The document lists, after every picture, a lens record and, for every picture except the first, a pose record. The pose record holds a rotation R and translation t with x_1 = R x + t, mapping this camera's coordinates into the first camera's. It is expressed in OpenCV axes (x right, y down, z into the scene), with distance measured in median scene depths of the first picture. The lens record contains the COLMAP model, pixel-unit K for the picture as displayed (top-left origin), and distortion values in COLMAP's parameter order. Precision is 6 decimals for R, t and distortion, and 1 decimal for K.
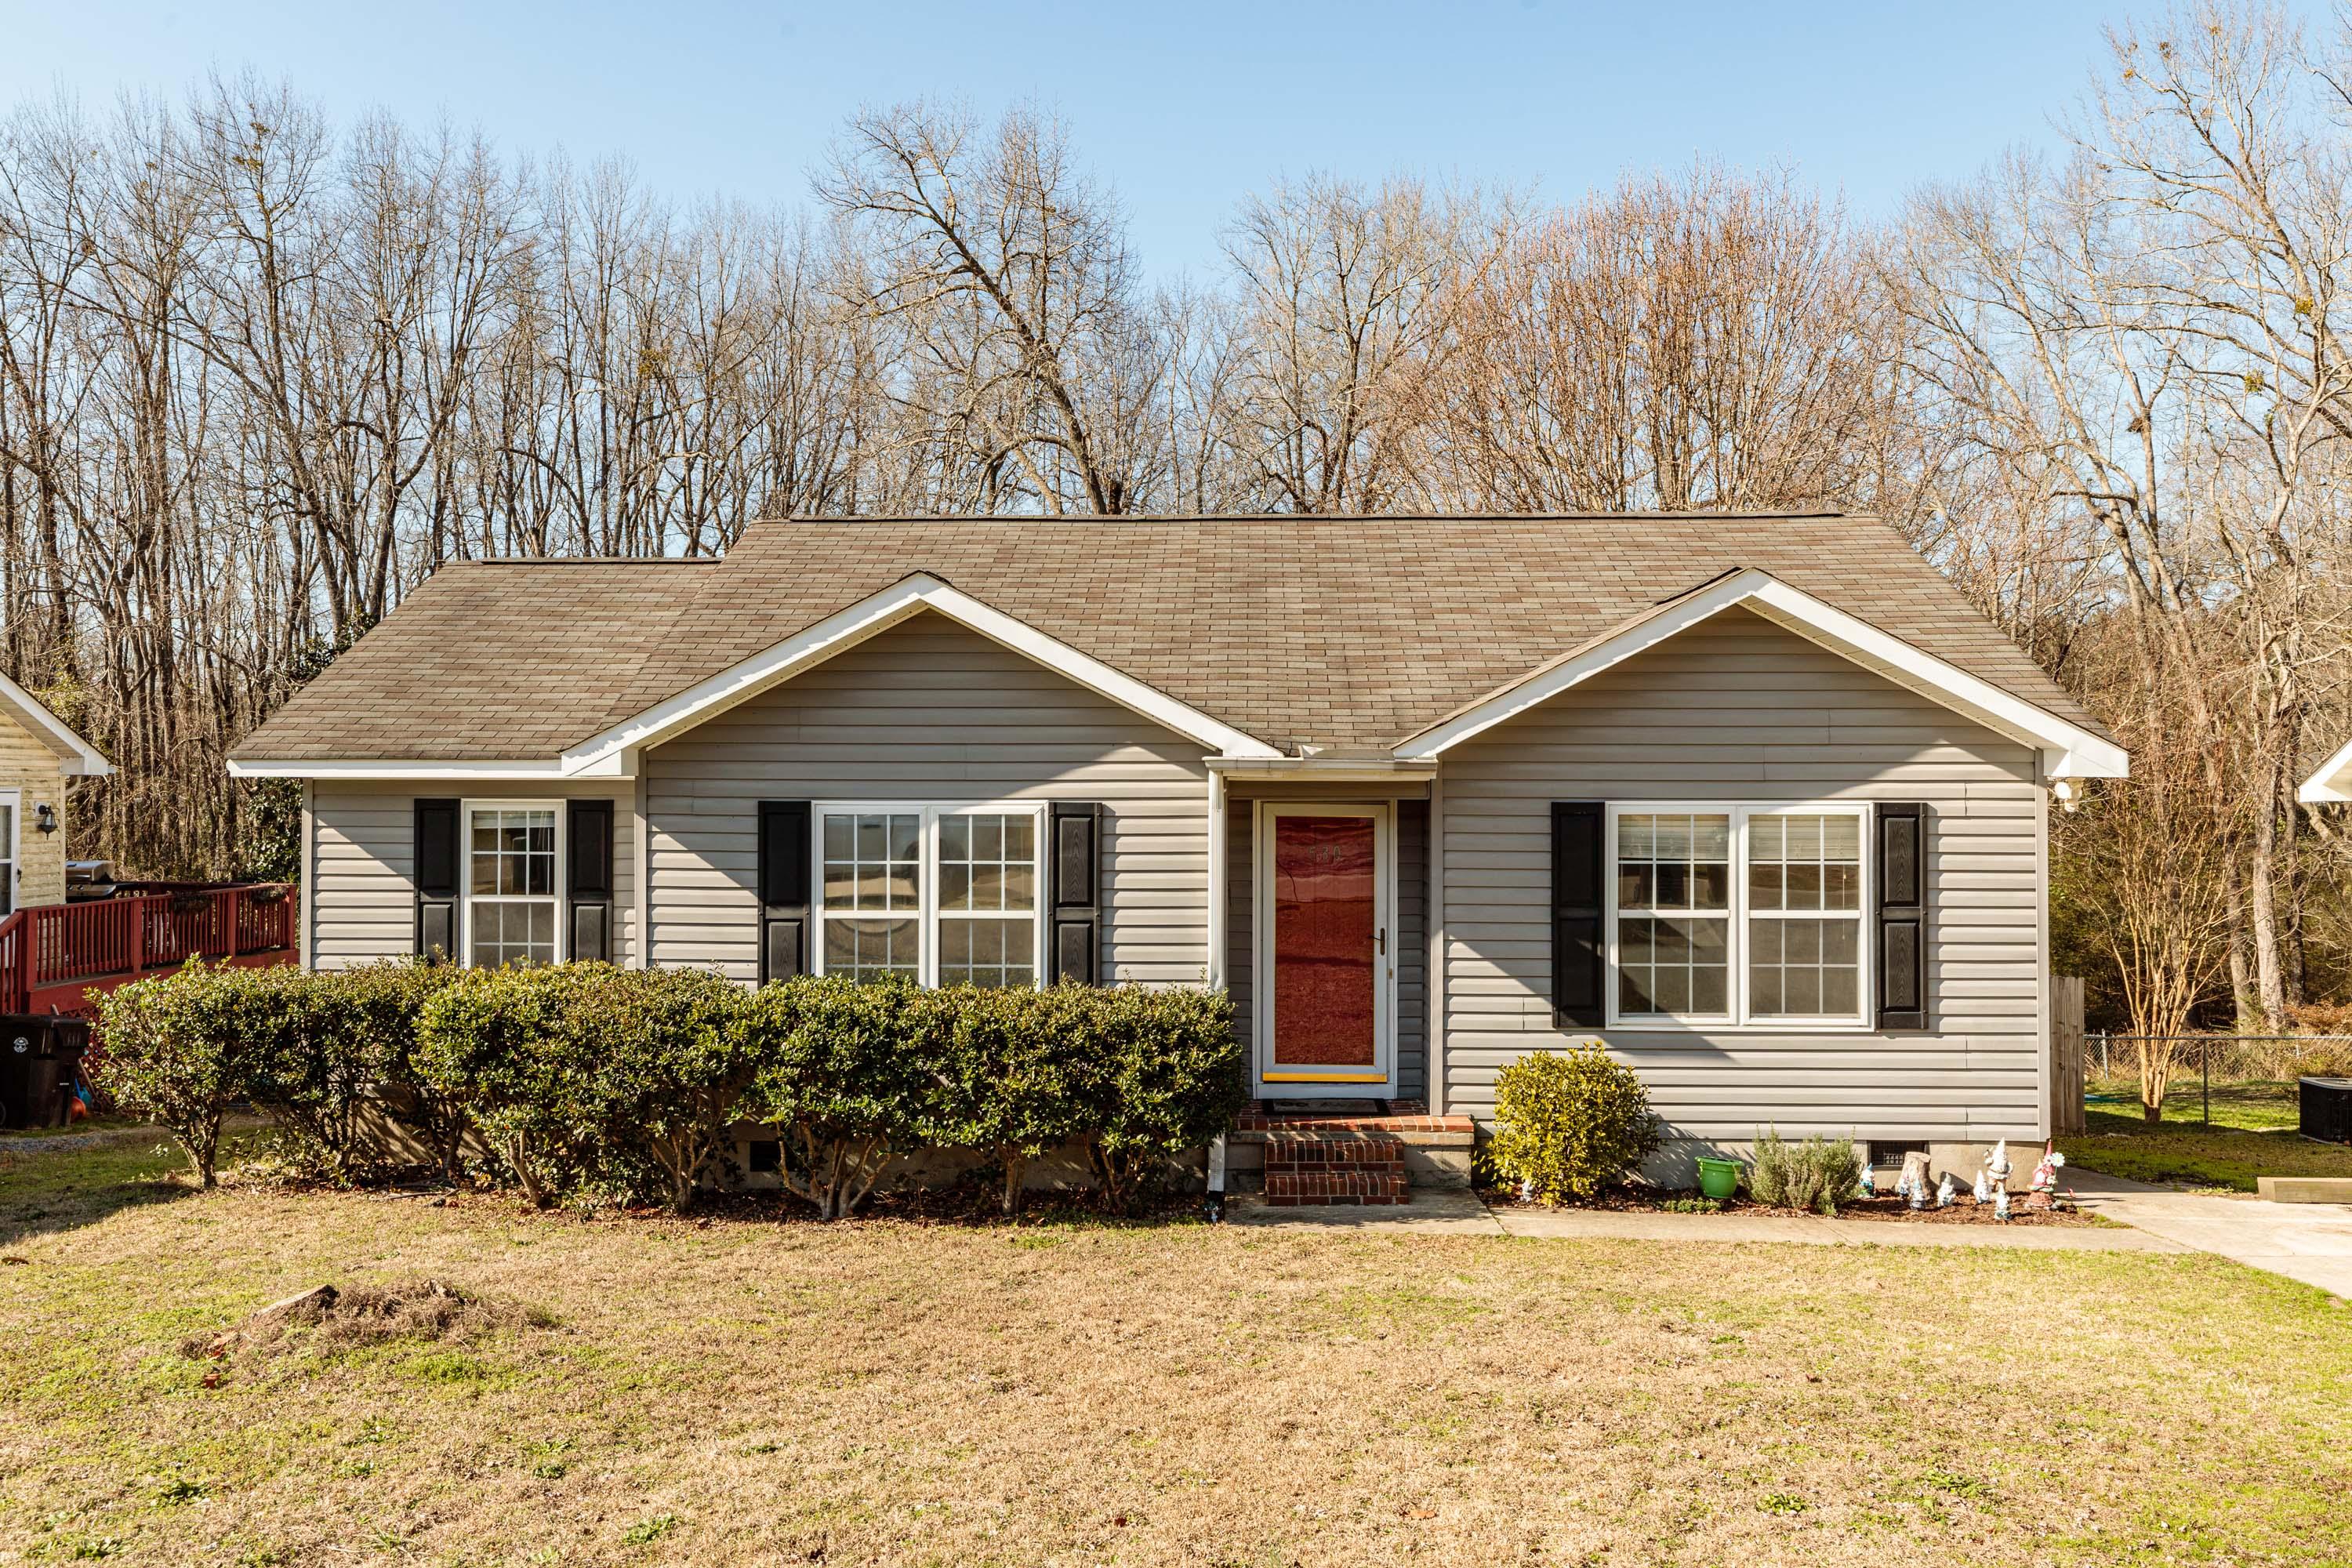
lens RADIAL K [[1302.9, 0, 1176.0], [0, 1302.9, 784.0], [0, 0, 1]] dist [0.001342, 0.000171]
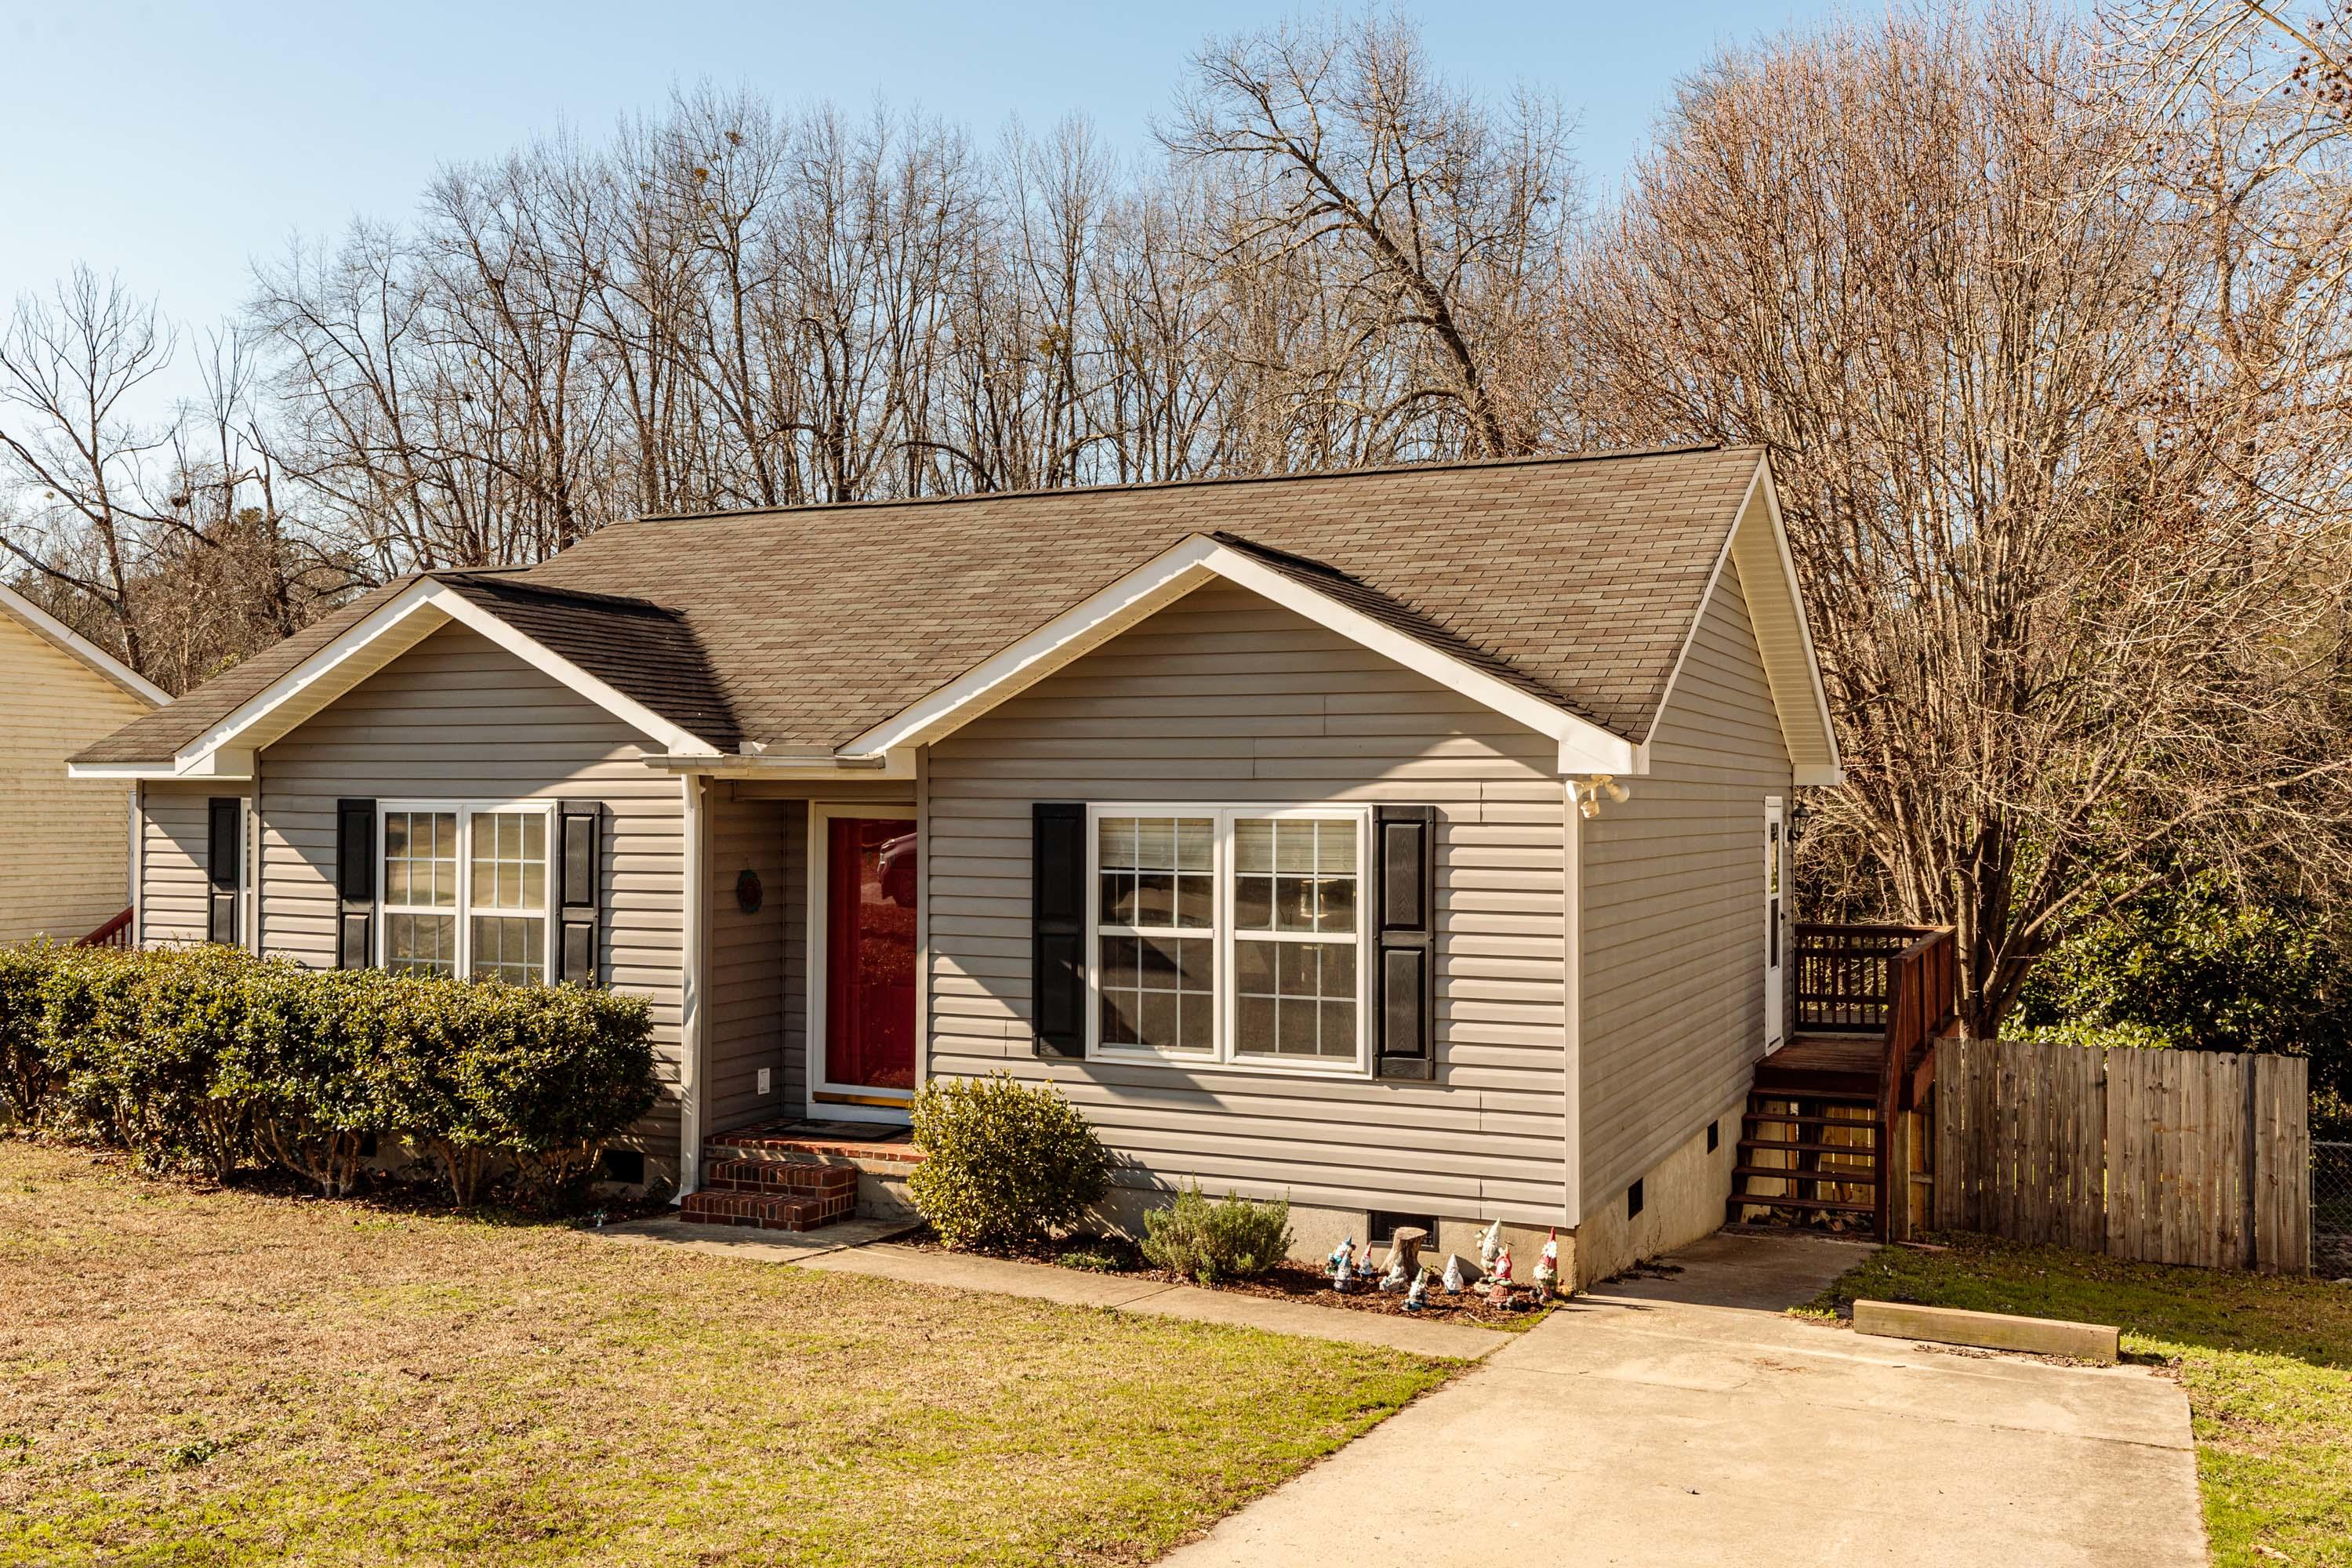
lens RADIAL K [[1496.3, 0, 1176.0], [0, 1496.3, 784.0], [0, 0, 1]] dist [-0.004628, -0.000658]
pose [[0.956806, 0.000251, -0.290727, 0.686284], [-0.001355, 0.999993, -0.003595, 0.004163], [0.290724, 0.003834, 0.956799, 0.045570]]
